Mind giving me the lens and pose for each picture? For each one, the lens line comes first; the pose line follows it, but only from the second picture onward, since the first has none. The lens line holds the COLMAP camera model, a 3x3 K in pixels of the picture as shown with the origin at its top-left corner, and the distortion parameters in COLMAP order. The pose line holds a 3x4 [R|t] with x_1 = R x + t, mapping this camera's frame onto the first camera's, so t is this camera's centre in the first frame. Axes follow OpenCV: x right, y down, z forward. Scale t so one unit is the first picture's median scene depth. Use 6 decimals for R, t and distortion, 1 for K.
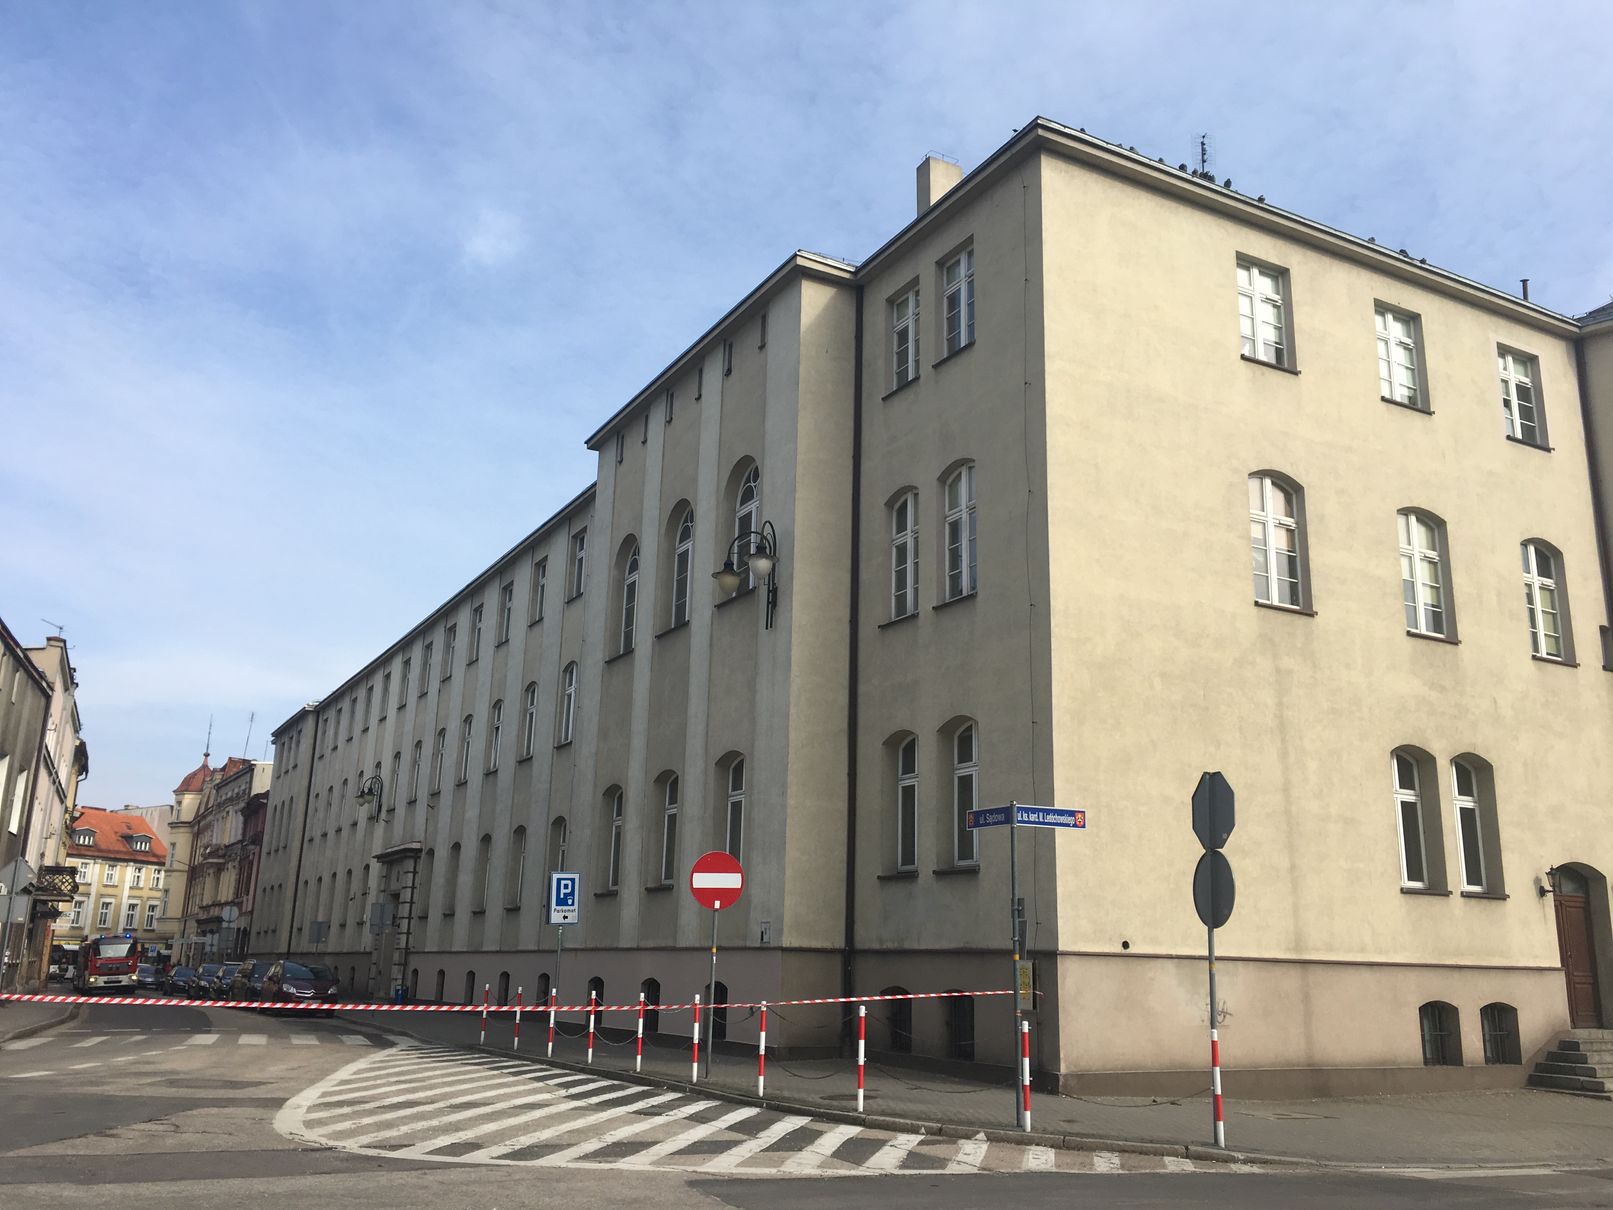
lens RADIAL K [[1370.0, 0, 815.4], [0, 1370.0, 595.7], [0, 0, 1]] dist [0.047685, -0.010029]
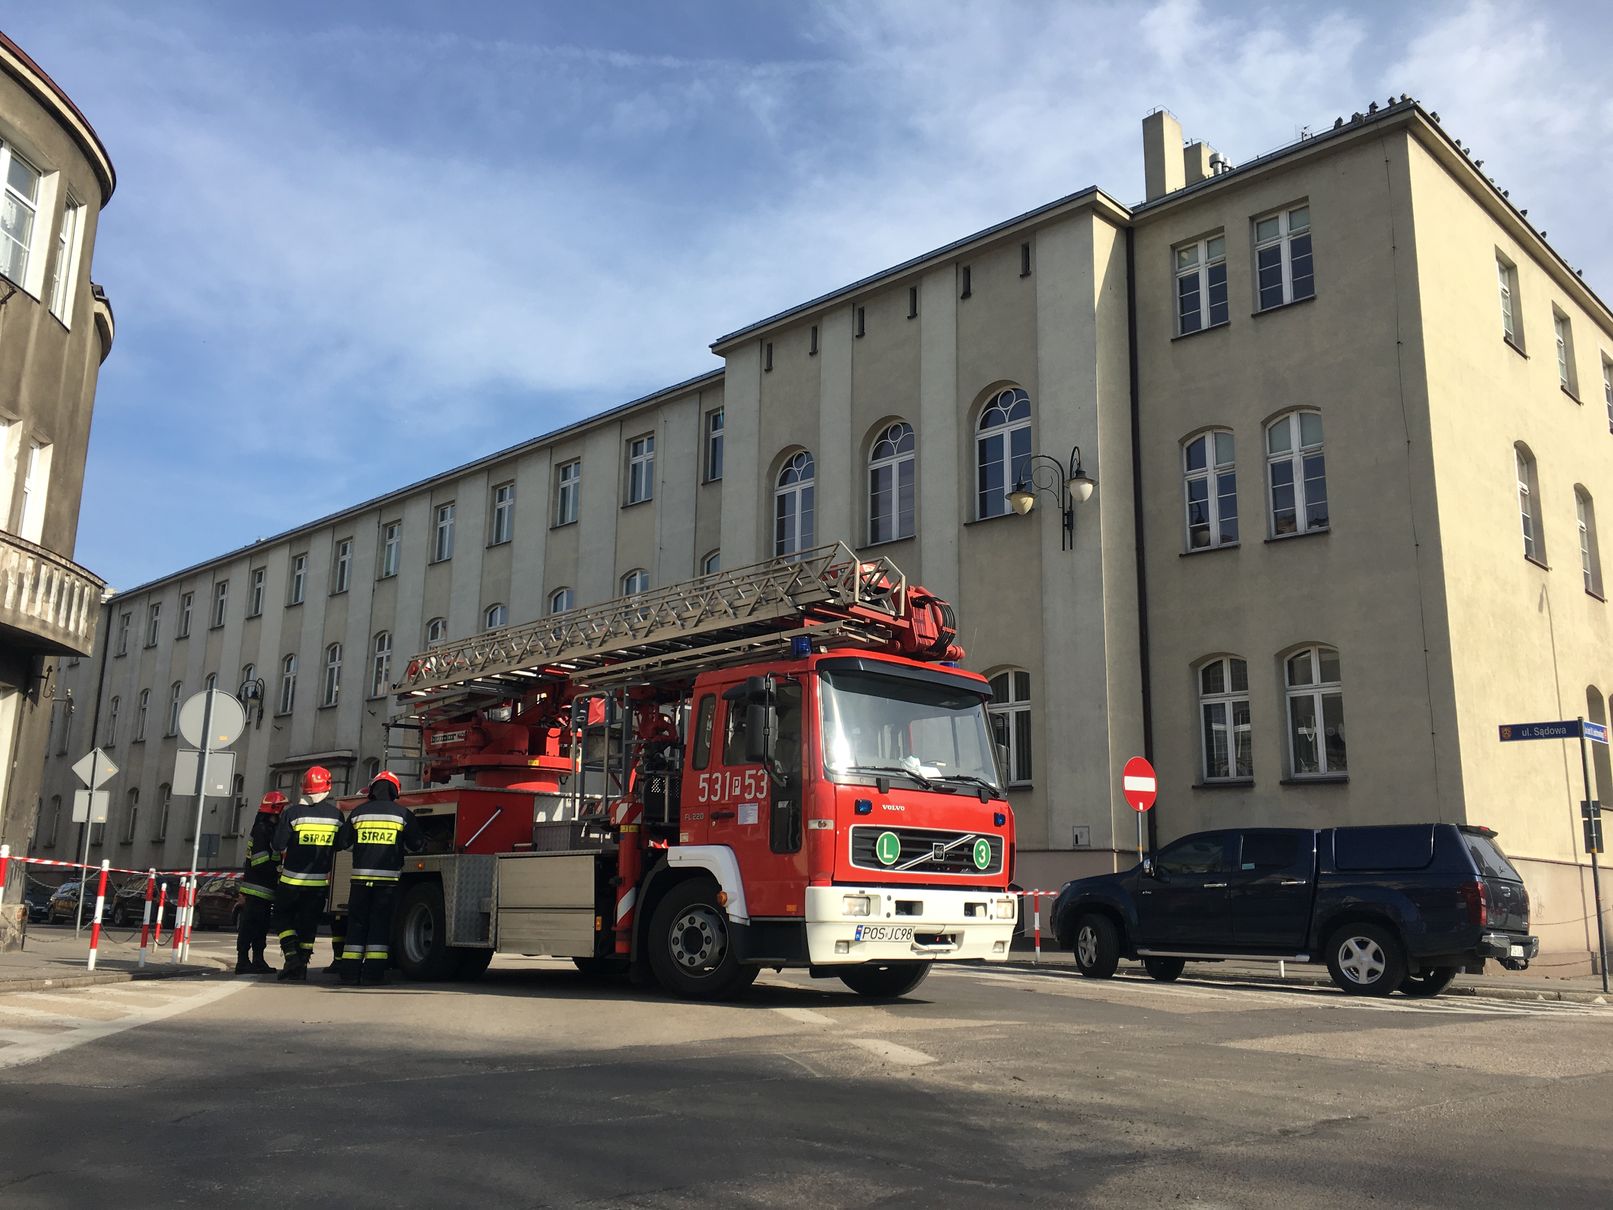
lens RADIAL K [[1370.0, 0, 815.4], [0, 1370.0, 595.7], [0, 0, 1]] dist [0.047685, -0.010029]
pose [[0.961439, 0.059253, 0.268559, -0.472909], [-0.072288, 0.996625, 0.038904, 0.030421], [-0.265347, -0.056817, 0.962477, 0.039786]]
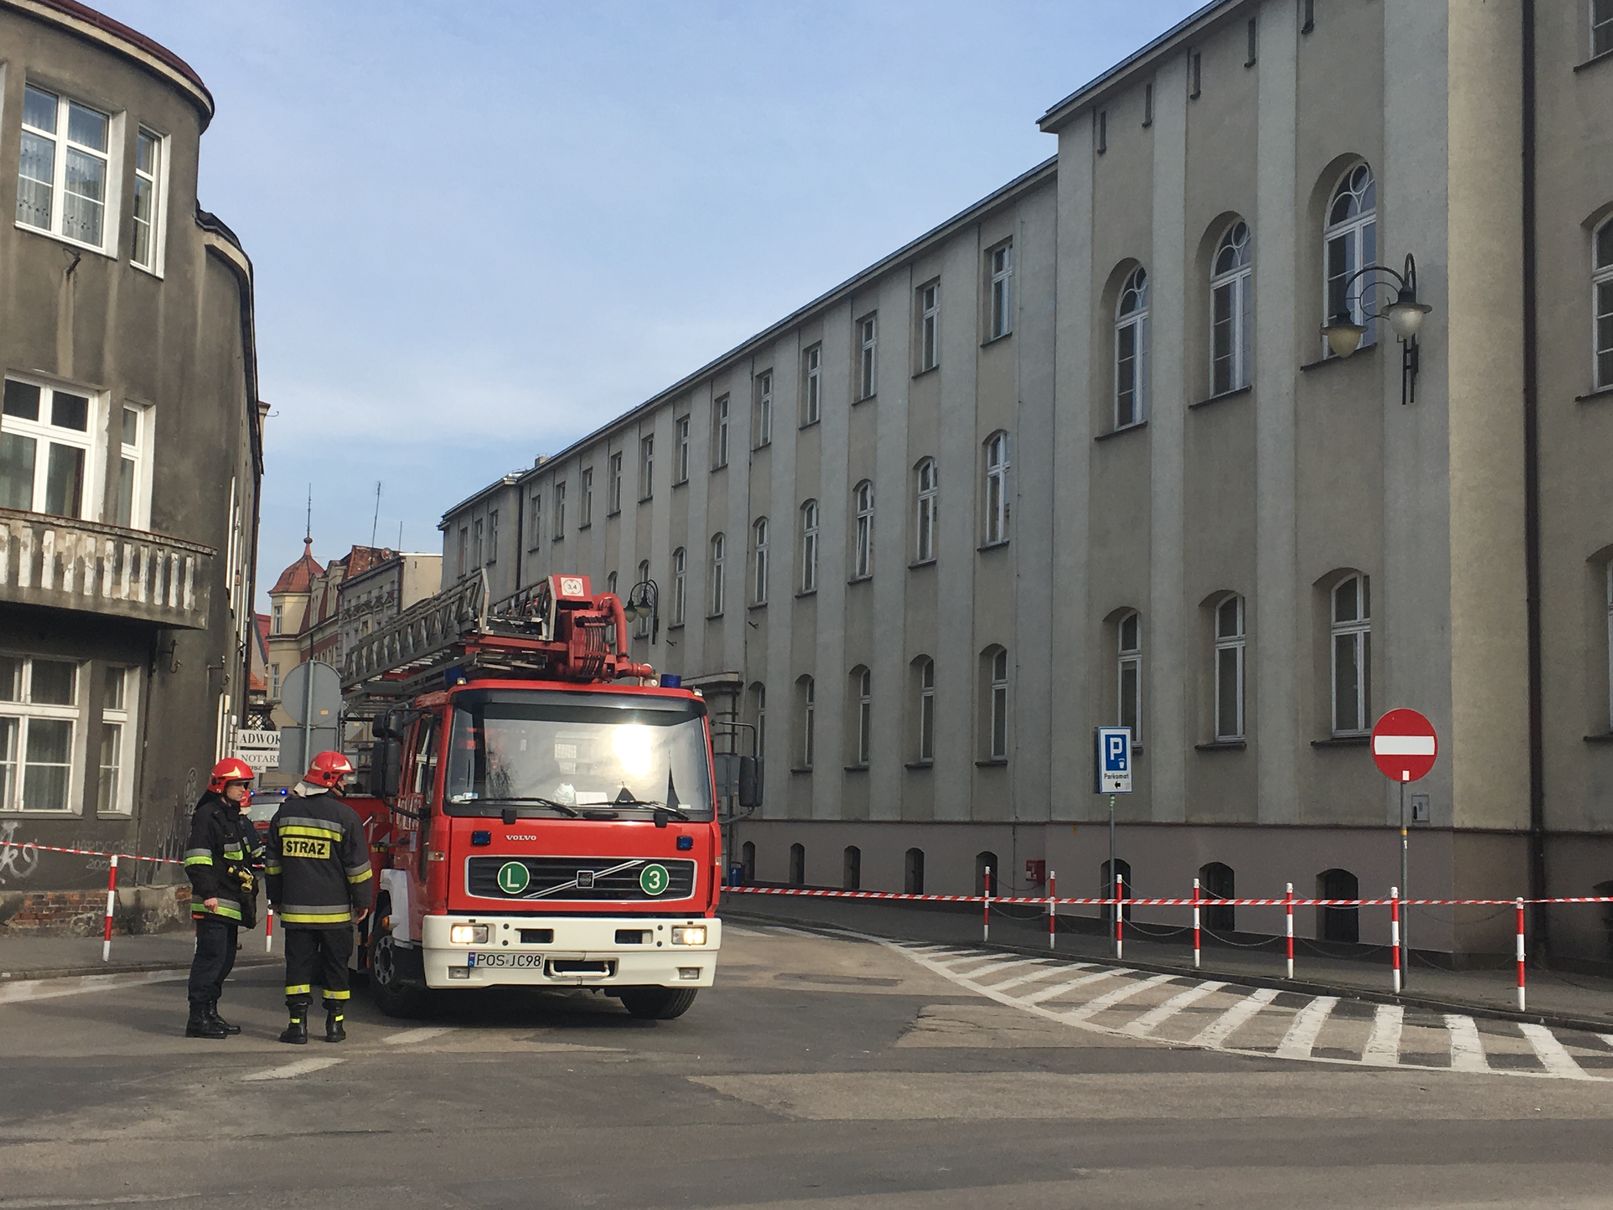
lens RADIAL K [[2116.8, 0, 806.5], [0, 2116.8, 605.0], [0, 0, 1]] dist [0.053958, -0.030907]
pose [[0.990547, -0.008637, -0.136900, -0.187547], [0.029651, 0.987904, 0.152208, -0.049210], [0.133929, -0.154828, 0.978821, -0.160687]]
